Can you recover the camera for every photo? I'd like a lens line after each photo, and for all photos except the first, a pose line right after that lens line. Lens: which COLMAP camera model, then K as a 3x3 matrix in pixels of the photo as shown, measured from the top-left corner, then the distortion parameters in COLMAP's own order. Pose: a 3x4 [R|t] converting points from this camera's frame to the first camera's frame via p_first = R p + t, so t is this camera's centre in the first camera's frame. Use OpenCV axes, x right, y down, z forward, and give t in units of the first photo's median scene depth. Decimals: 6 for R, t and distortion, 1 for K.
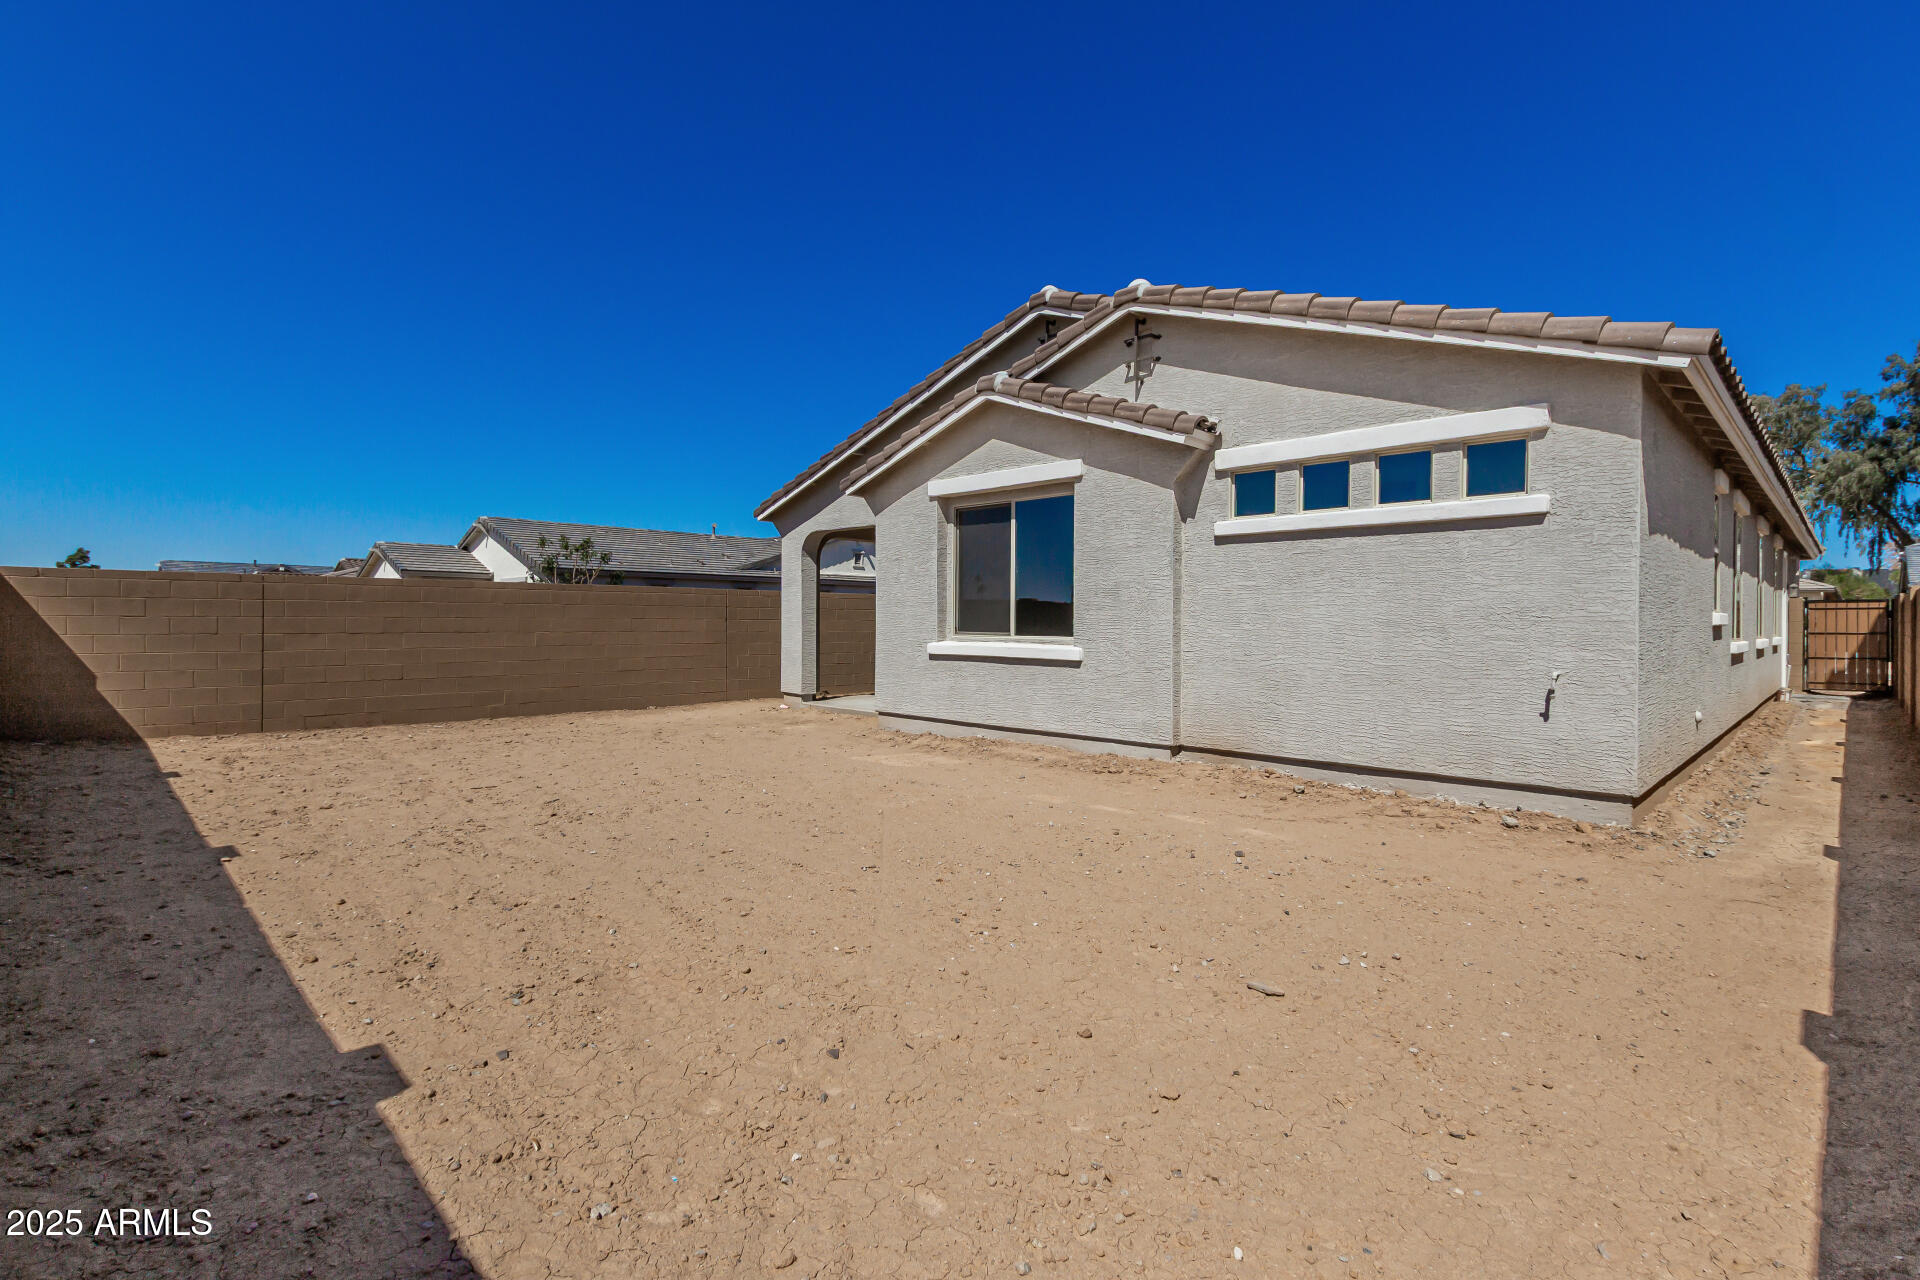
lens RADIAL K [[900.6, 0, 960.0], [0, 900.6, 640.0], [0, 0, 1]] dist [0.000378, -0.000042]
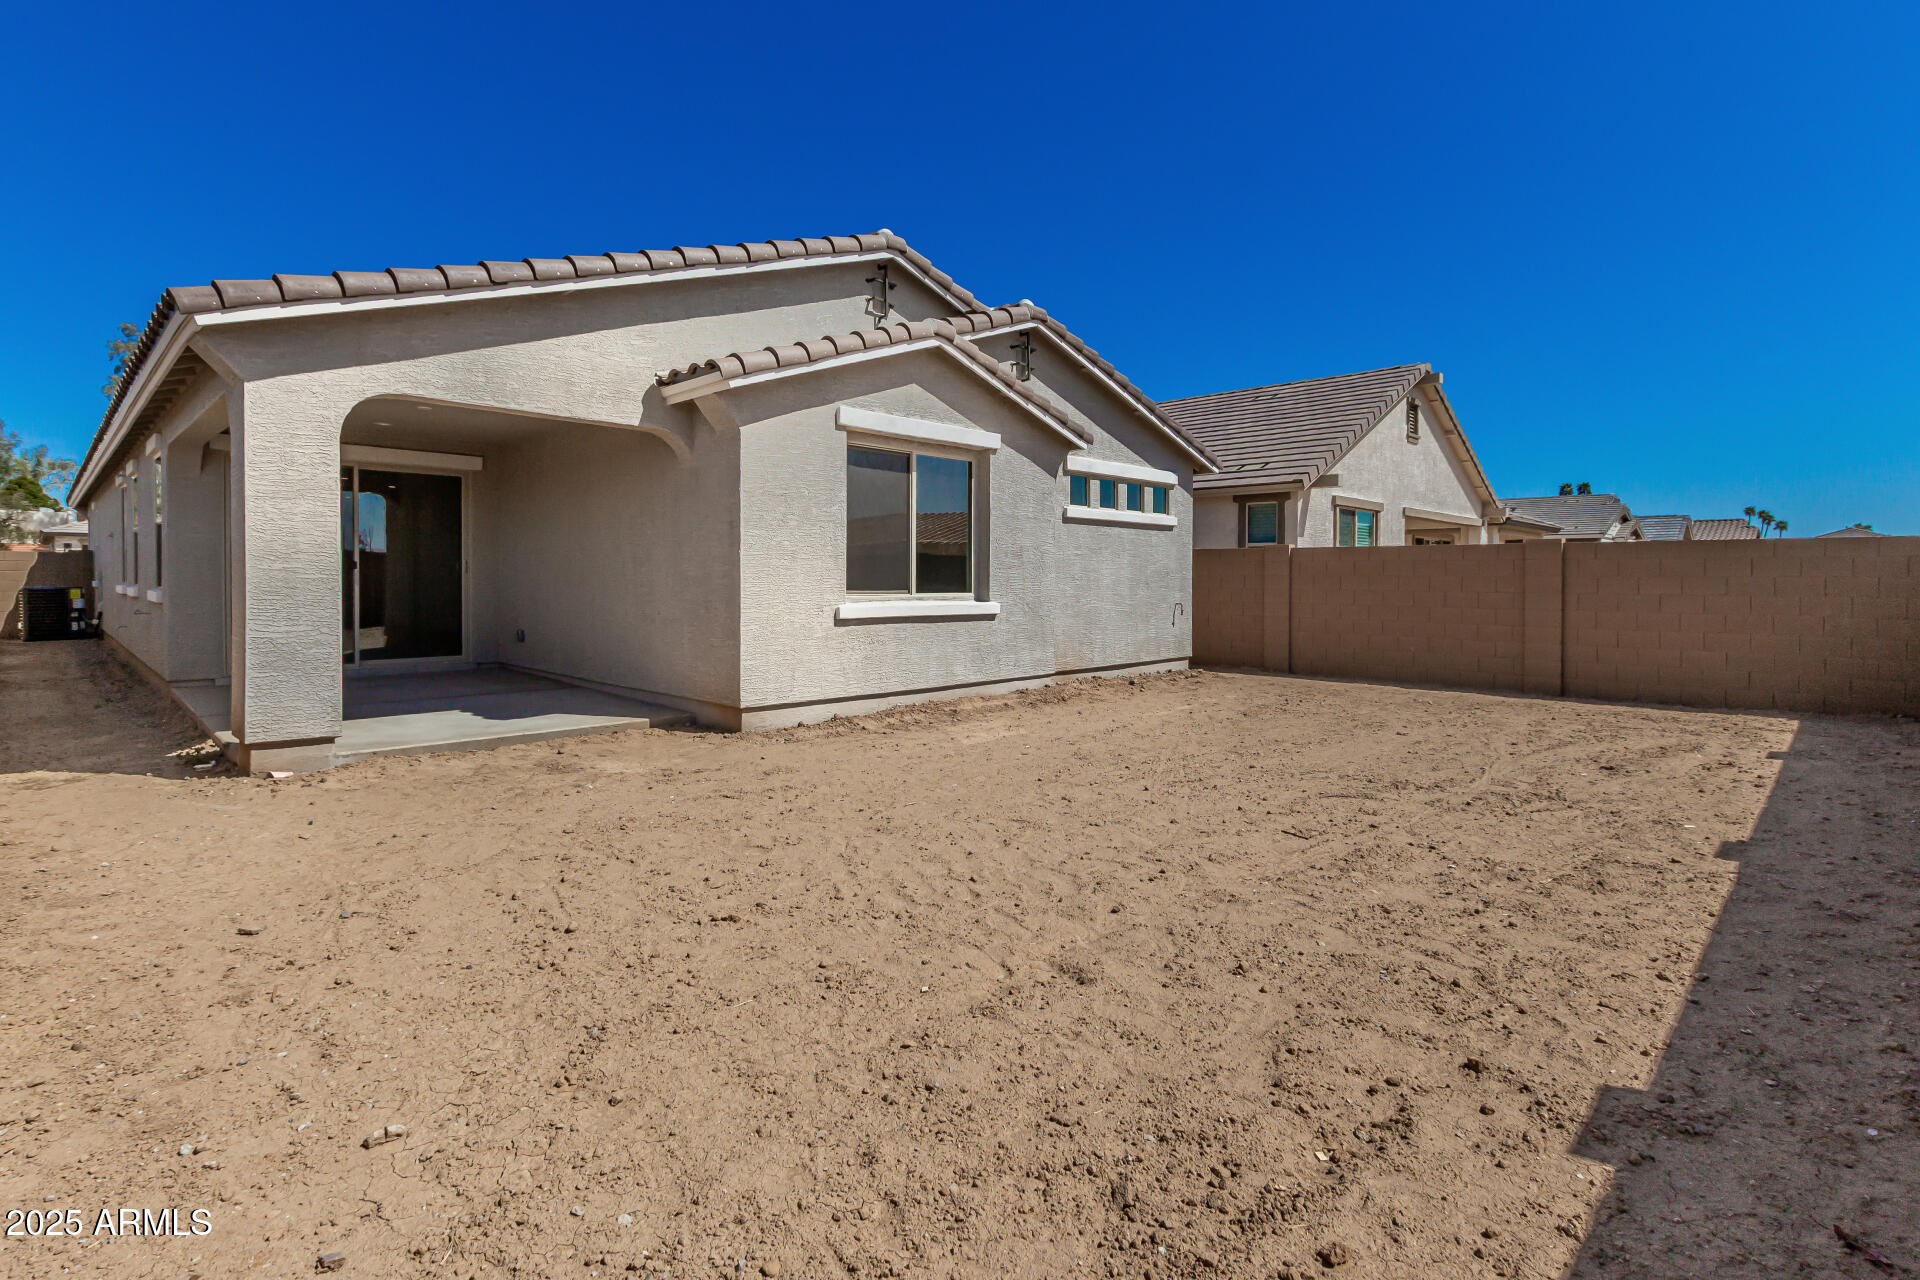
lens RADIAL K [[911.1, 0, 962.5], [0, 911.1, 579.4], [0, 0, 1]] dist [-0.000079, -0.000035]
pose [[-0.007012, -0.009664, 0.999929, -0.915507], [0.011864, 0.999882, 0.009746, -0.029149], [-0.999905, 0.011931, -0.006897, 0.964353]]
